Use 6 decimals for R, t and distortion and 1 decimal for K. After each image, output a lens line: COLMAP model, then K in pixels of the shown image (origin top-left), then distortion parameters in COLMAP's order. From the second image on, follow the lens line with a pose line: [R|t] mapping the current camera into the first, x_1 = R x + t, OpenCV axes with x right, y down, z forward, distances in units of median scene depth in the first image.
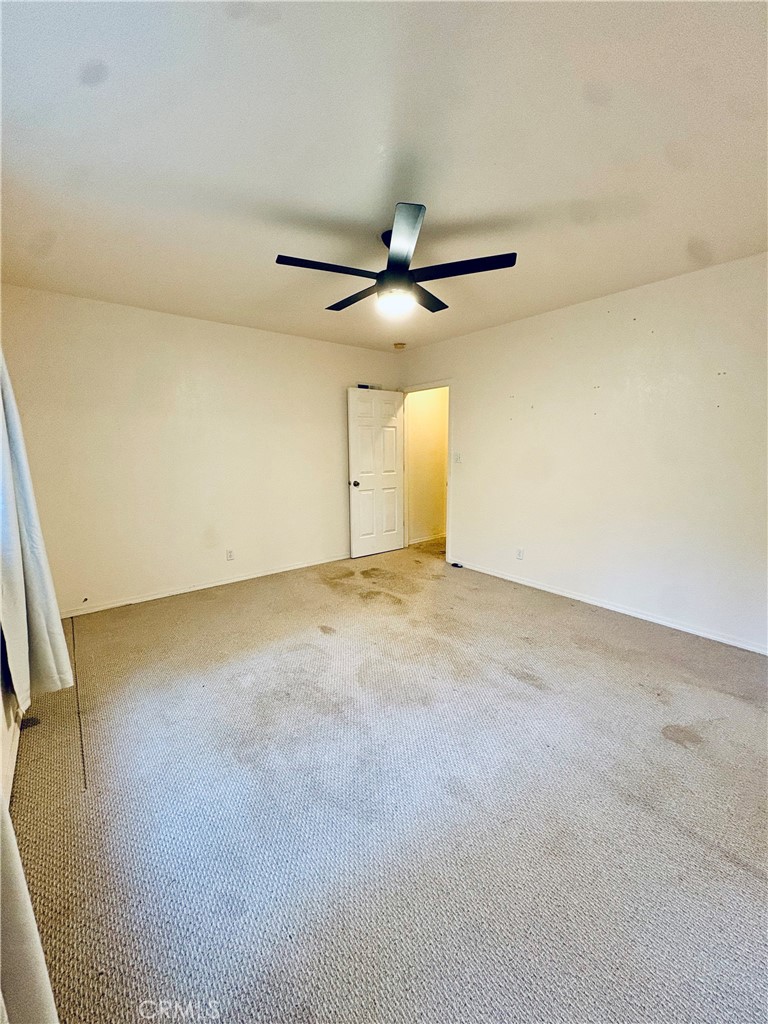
lens RADIAL K [[406.3, 0, 387.2], [0, 406.3, 519.2], [0, 0, 1]] dist [-0.002515, -0.000165]
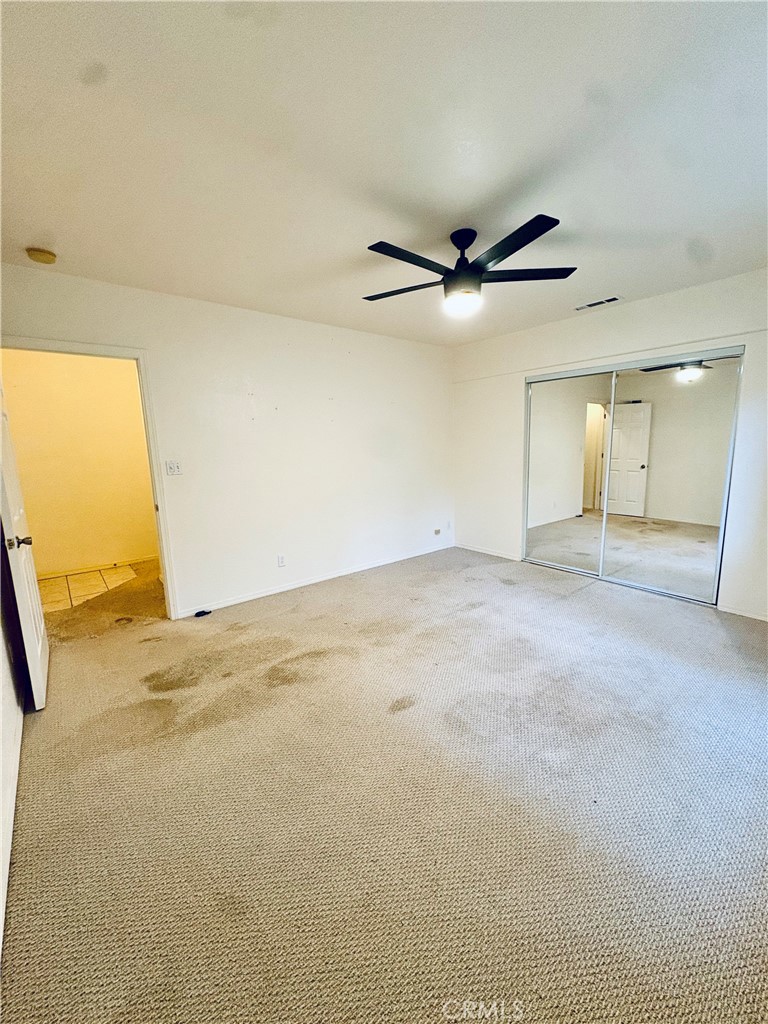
lens RADIAL K [[406.3, 0, 387.8], [0, 406.3, 509.5], [0, 0, 1]] dist [-0.002515, -0.000165]
pose [[-0.016460, -0.153021, 0.988086, -0.695238], [0.199848, 0.967775, 0.153205, -0.147397], [-0.979689, 0.199988, 0.014651, 0.830412]]
